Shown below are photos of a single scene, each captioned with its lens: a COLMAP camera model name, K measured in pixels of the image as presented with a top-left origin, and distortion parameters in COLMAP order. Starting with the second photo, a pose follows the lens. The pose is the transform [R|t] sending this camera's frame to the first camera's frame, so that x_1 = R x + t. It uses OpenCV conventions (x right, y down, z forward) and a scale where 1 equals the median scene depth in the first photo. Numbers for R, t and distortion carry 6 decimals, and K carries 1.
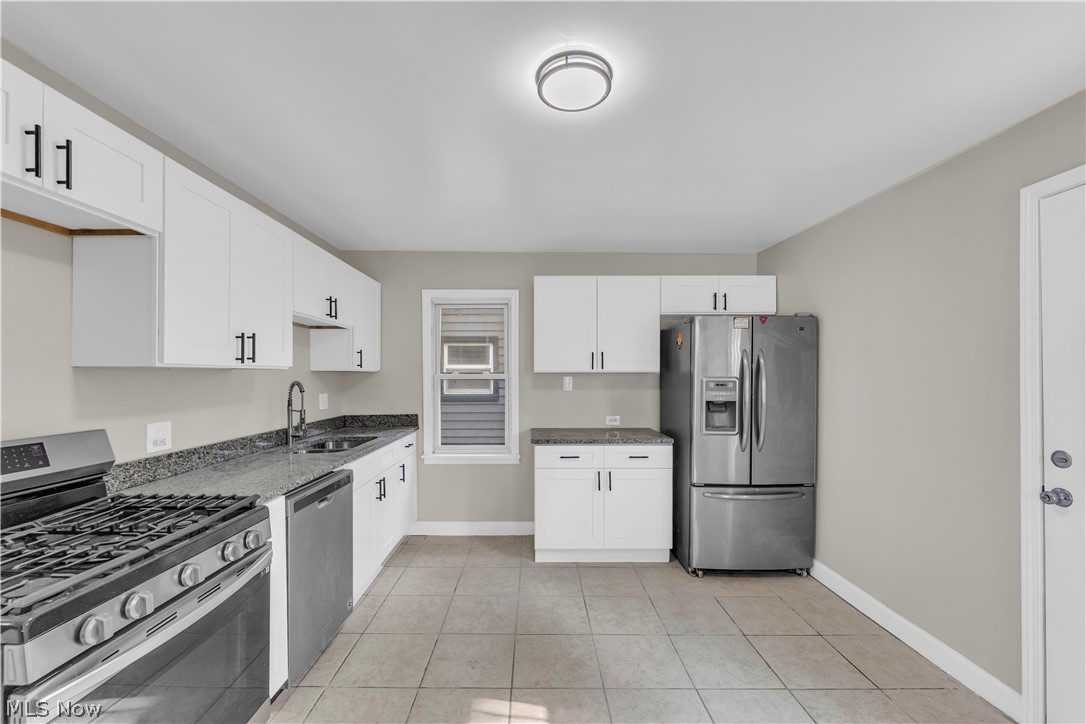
lens RADIAL K [[439.6, 0, 537.8], [0, 439.6, 373.1], [0, 0, 1]] dist [-0.000667, -0.000086]
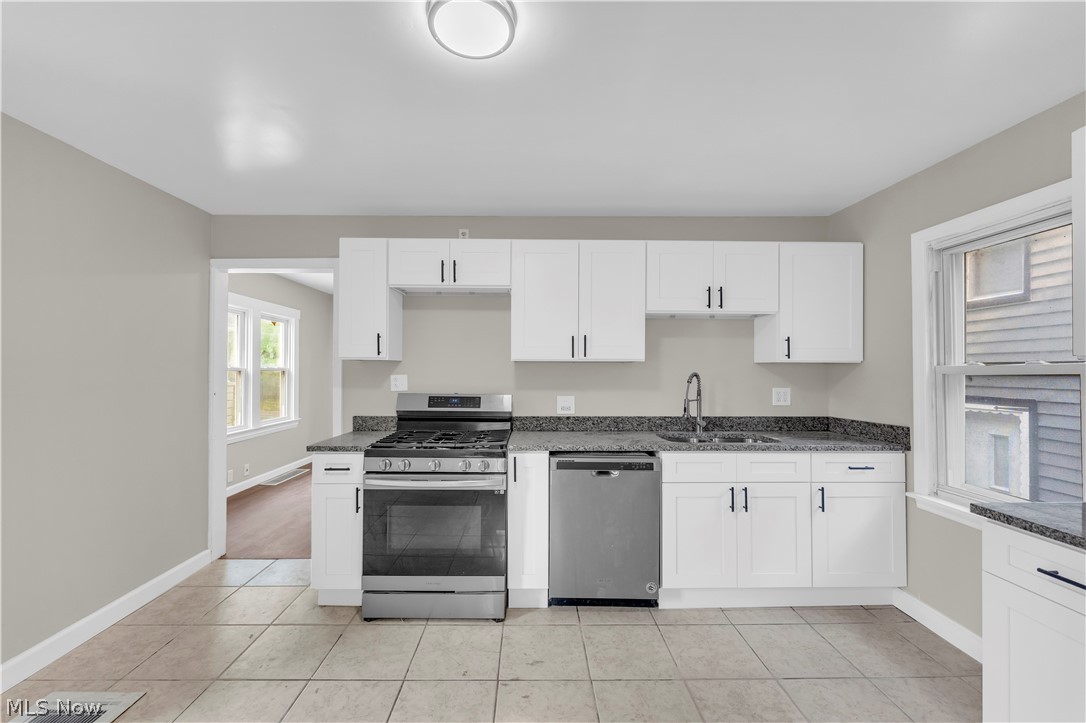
lens RADIAL K [[439.8, 0, 528.3], [0, 439.8, 361.4], [0, 0, 1]] dist [0.000578, 0.000015]
pose [[0.007594, -0.011618, -0.999904, 0.566587], [0.001884, 0.999931, -0.011604, 0.003653], [0.999969, -0.001796, 0.007616, 0.654907]]
